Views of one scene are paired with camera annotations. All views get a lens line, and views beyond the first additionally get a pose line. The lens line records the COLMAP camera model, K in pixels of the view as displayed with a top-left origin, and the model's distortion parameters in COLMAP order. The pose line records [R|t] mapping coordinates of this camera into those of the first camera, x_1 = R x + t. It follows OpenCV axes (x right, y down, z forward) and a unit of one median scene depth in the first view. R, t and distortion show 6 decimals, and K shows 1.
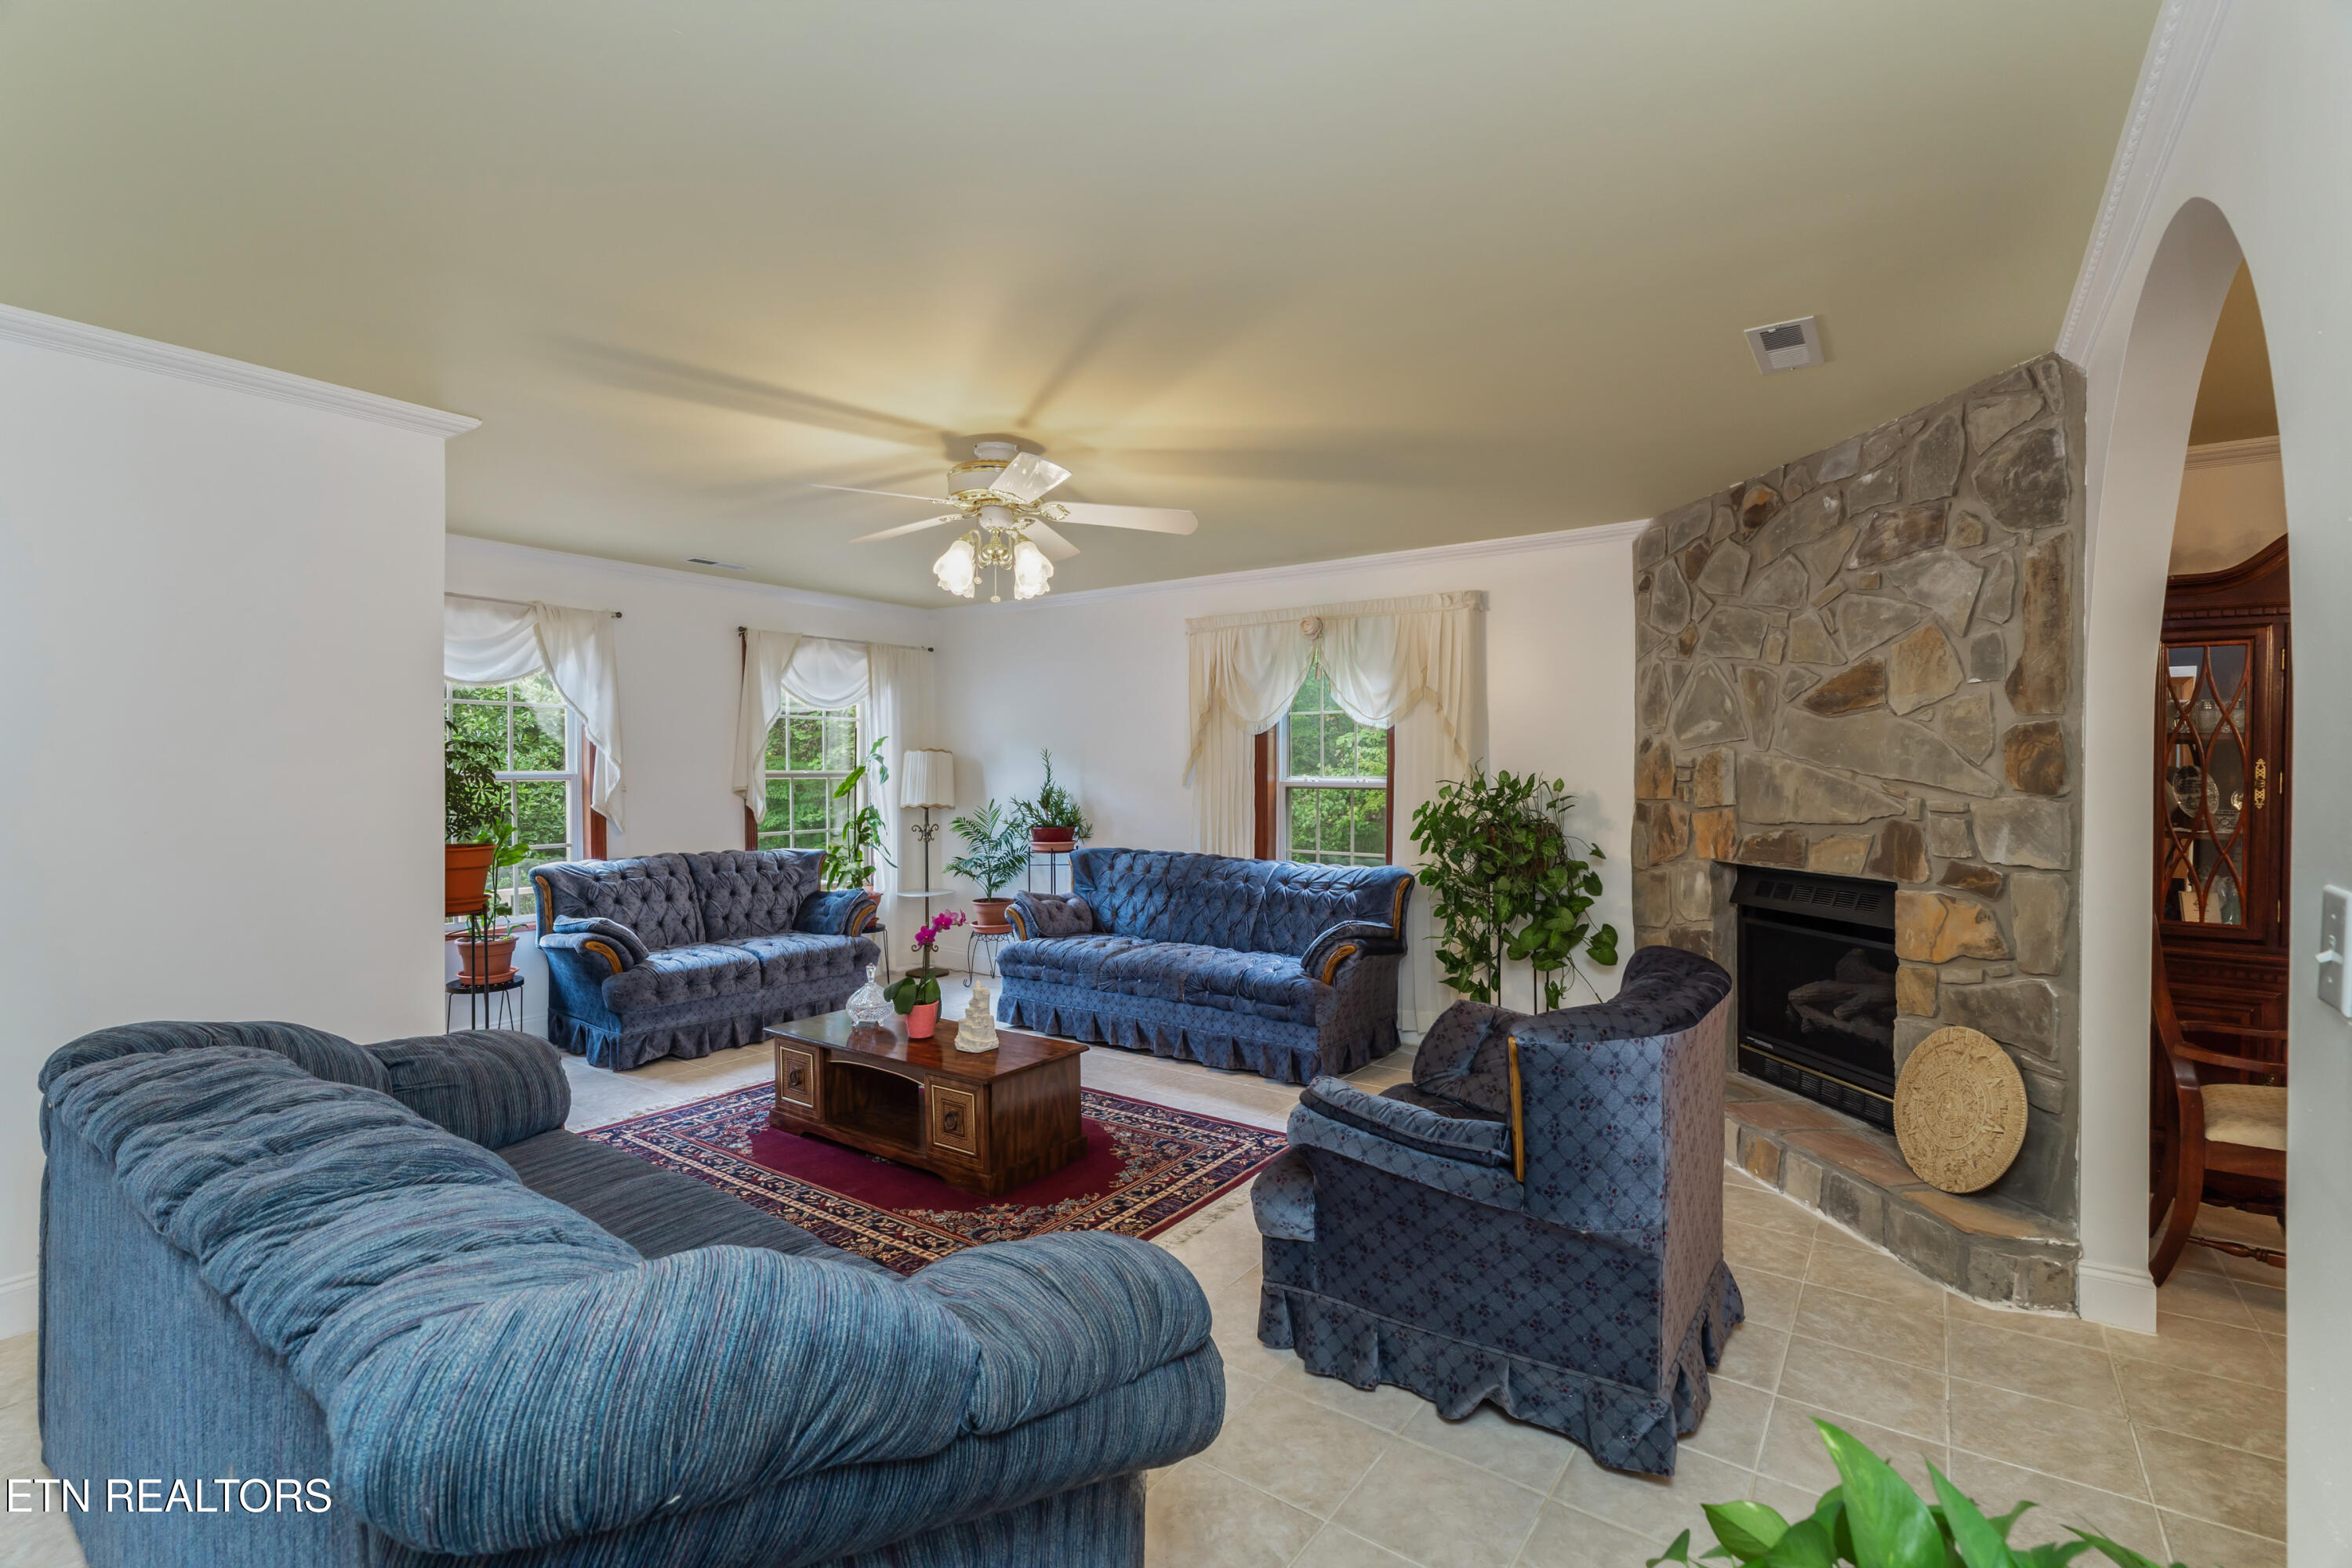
lens RADIAL K [[1049.3, 0, 1176.4], [0, 1049.3, 774.4], [0, 0, 1]] dist [-0.002789, 0.000358]
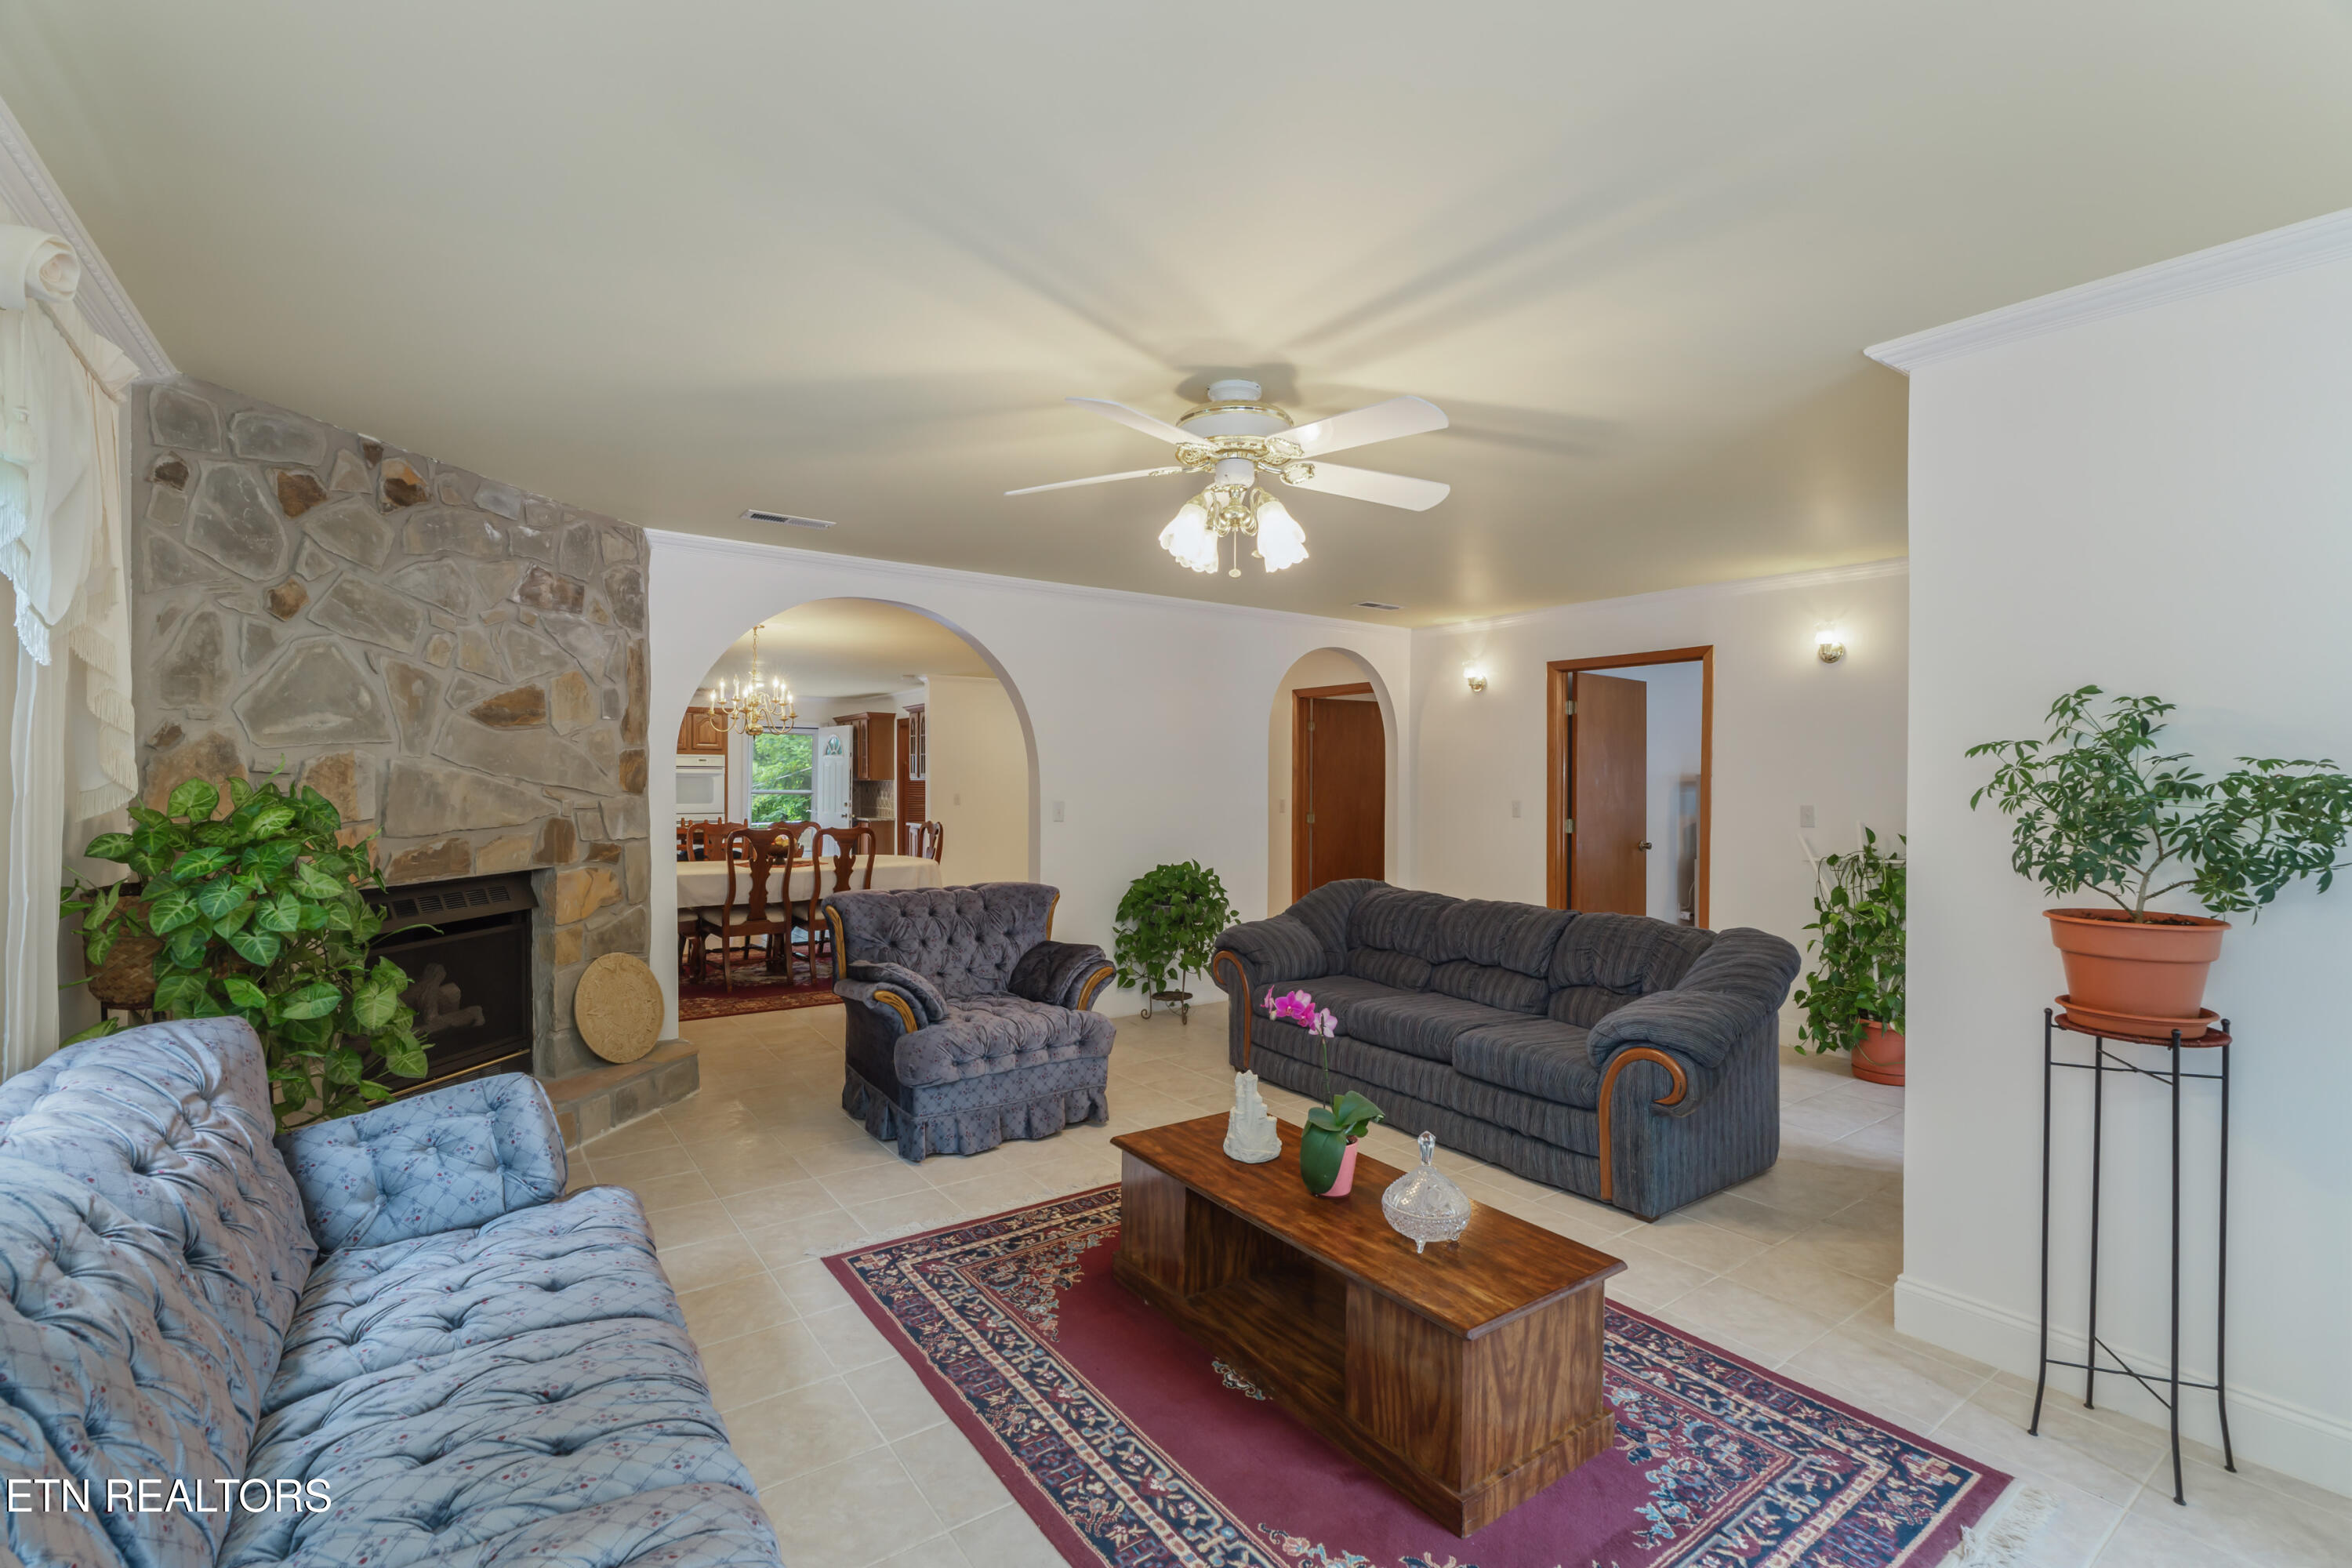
lens RADIAL K [[1049.3, 0, 1167.4], [0, 1049.3, 791.4], [0, 0, 1]] dist [-0.002789, 0.000358]
pose [[-0.945277, -0.008225, 0.326166, -0.383544], [-0.003785, 0.999891, 0.014246, -0.008111], [-0.326247, 0.012232, -0.945205, 1.765007]]
